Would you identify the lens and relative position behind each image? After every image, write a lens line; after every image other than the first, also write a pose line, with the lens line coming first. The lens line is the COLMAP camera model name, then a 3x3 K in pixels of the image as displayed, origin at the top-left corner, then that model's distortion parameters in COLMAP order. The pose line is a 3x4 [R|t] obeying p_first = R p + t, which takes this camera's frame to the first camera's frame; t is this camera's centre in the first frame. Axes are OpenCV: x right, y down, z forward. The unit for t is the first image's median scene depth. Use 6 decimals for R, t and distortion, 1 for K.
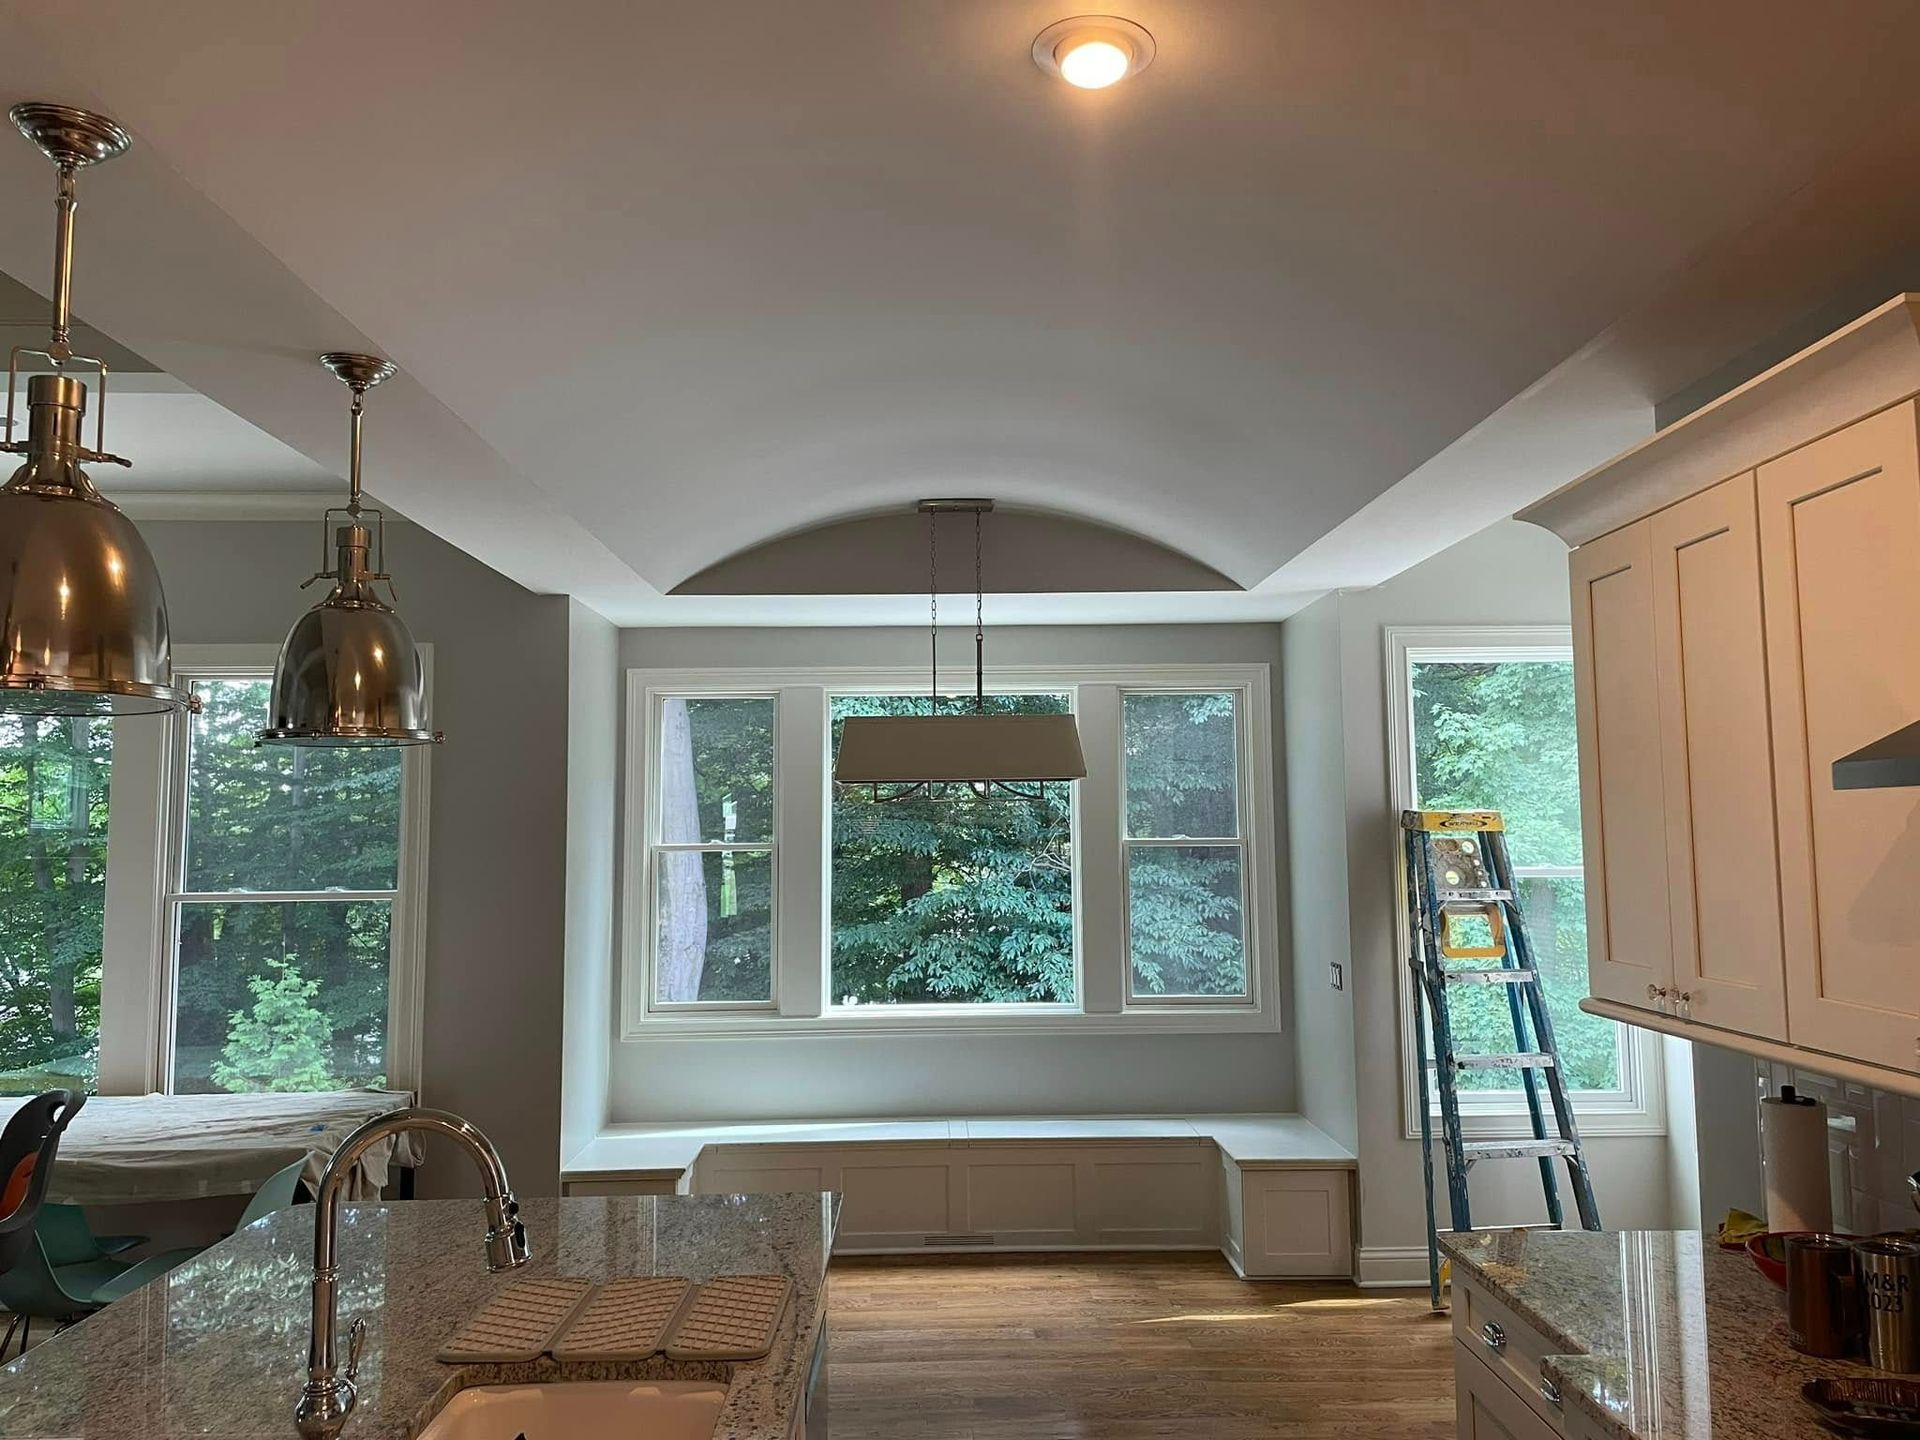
lens RADIAL K [[1520.8, 0, 957.0], [0, 1520.8, 706.1], [0, 0, 1]] dist [0.065713, -0.016369]
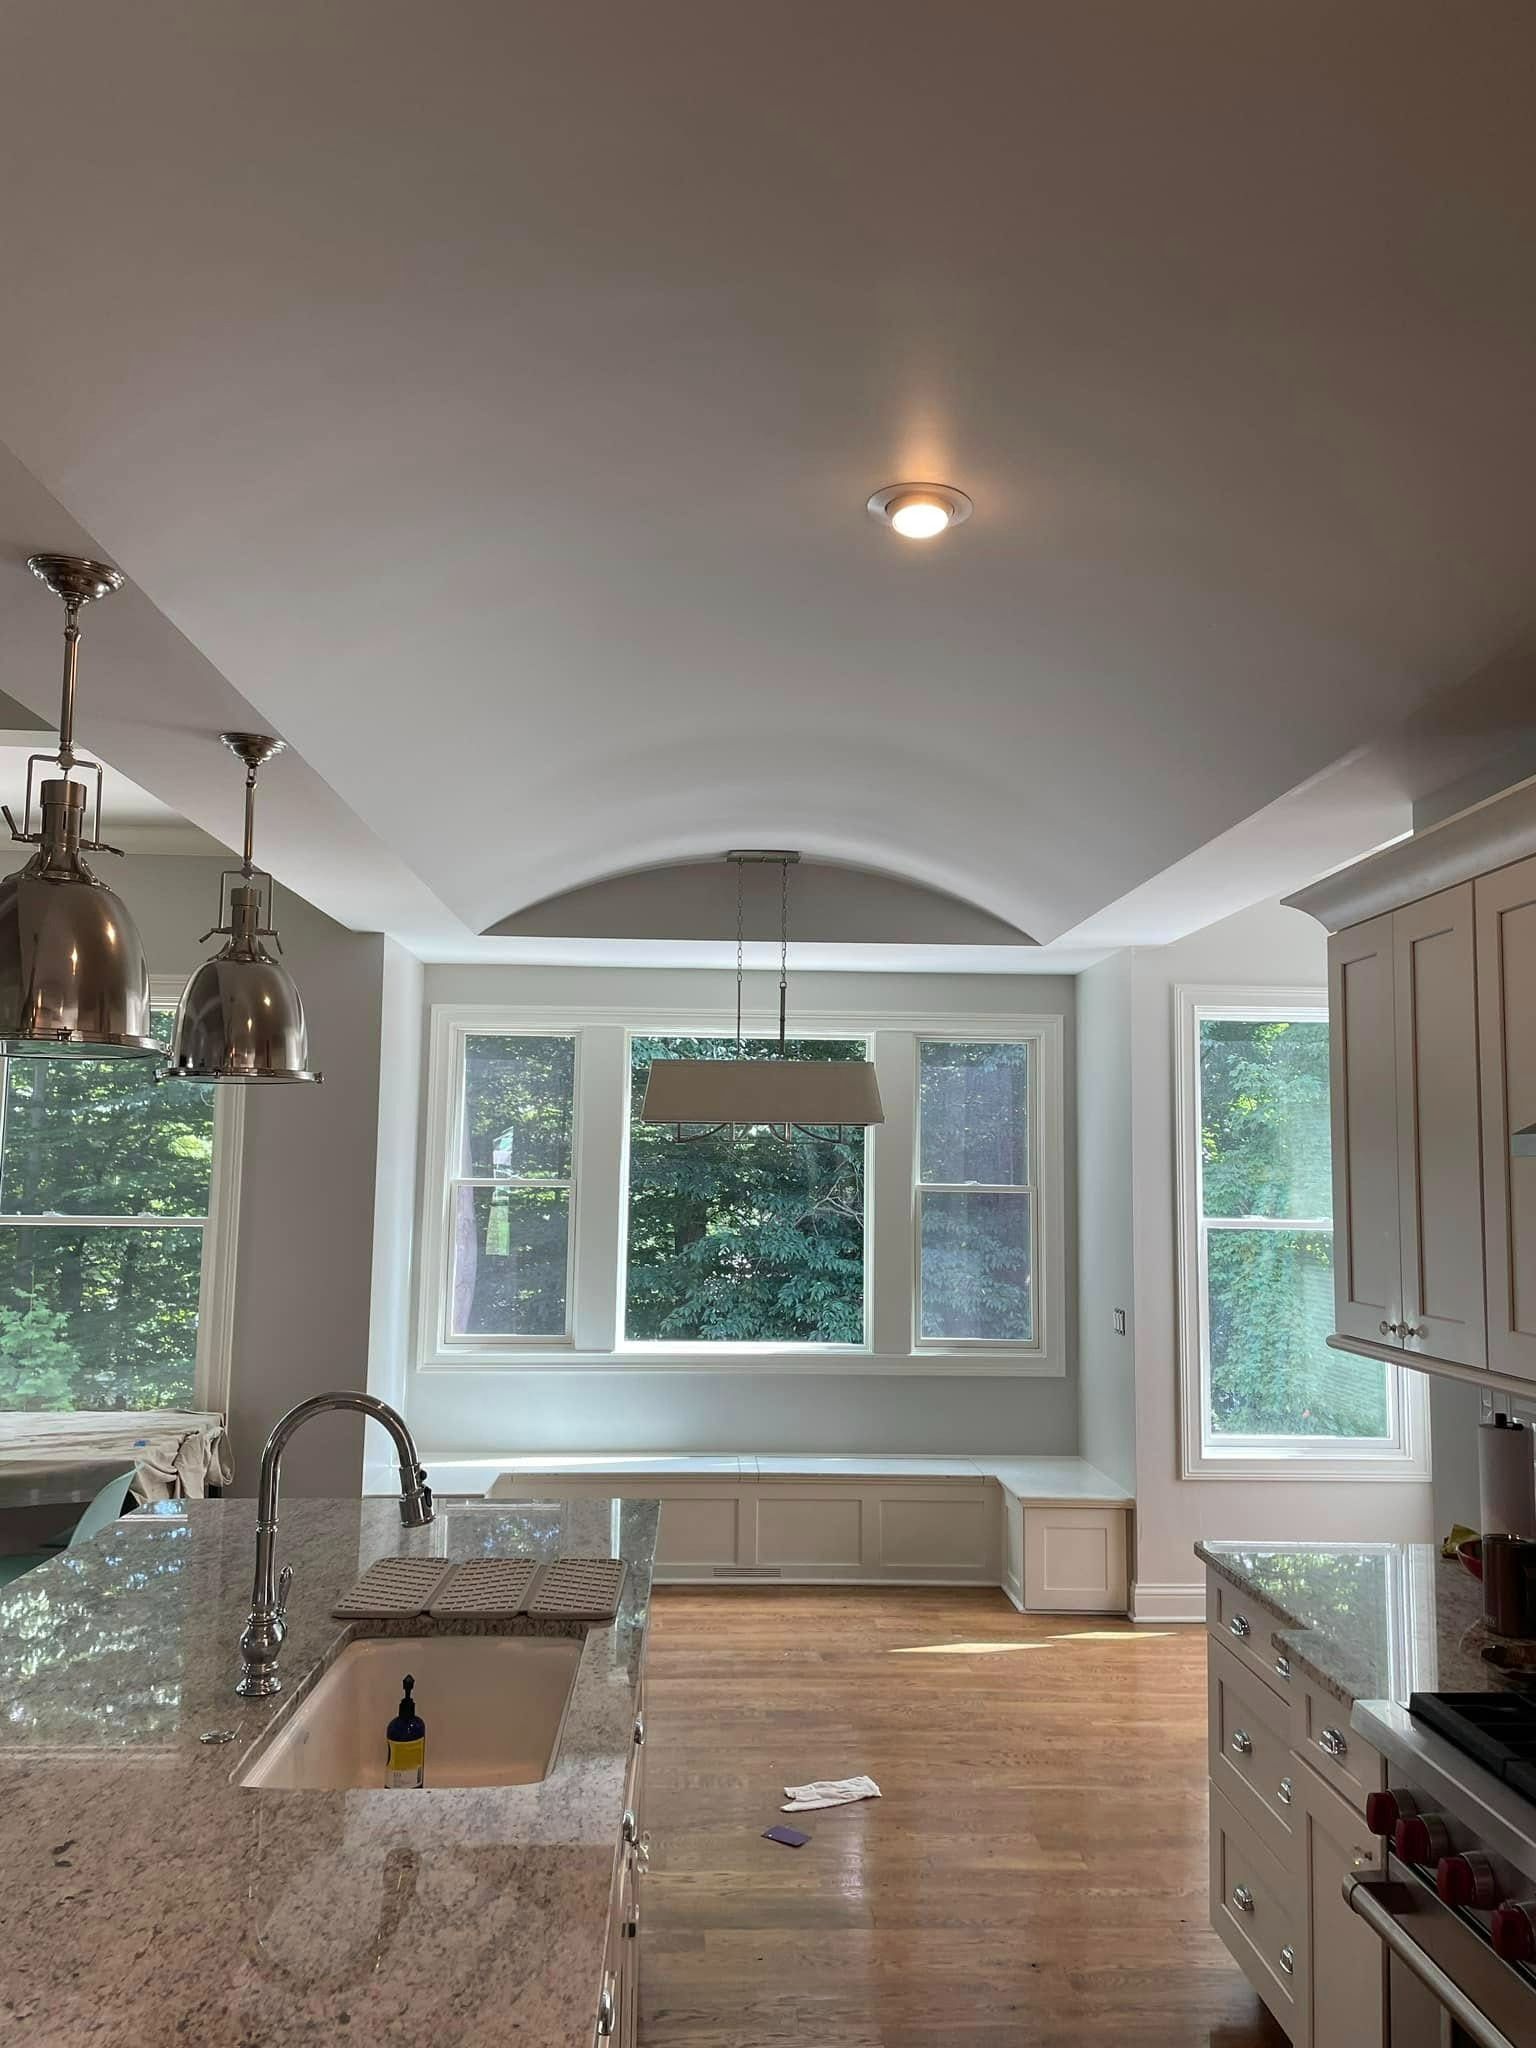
lens RADIAL K [[1622.1, 0, 769.1], [0, 1622.1, 1031.1], [0, 0, 1]] dist [0.065713, -0.016369]
pose [[0.999432, 0.025667, 0.021822, -0.019678], [-0.025564, 0.999661, -0.005006, -0.008908], [-0.021943, 0.004445, 0.999749, -0.108462]]
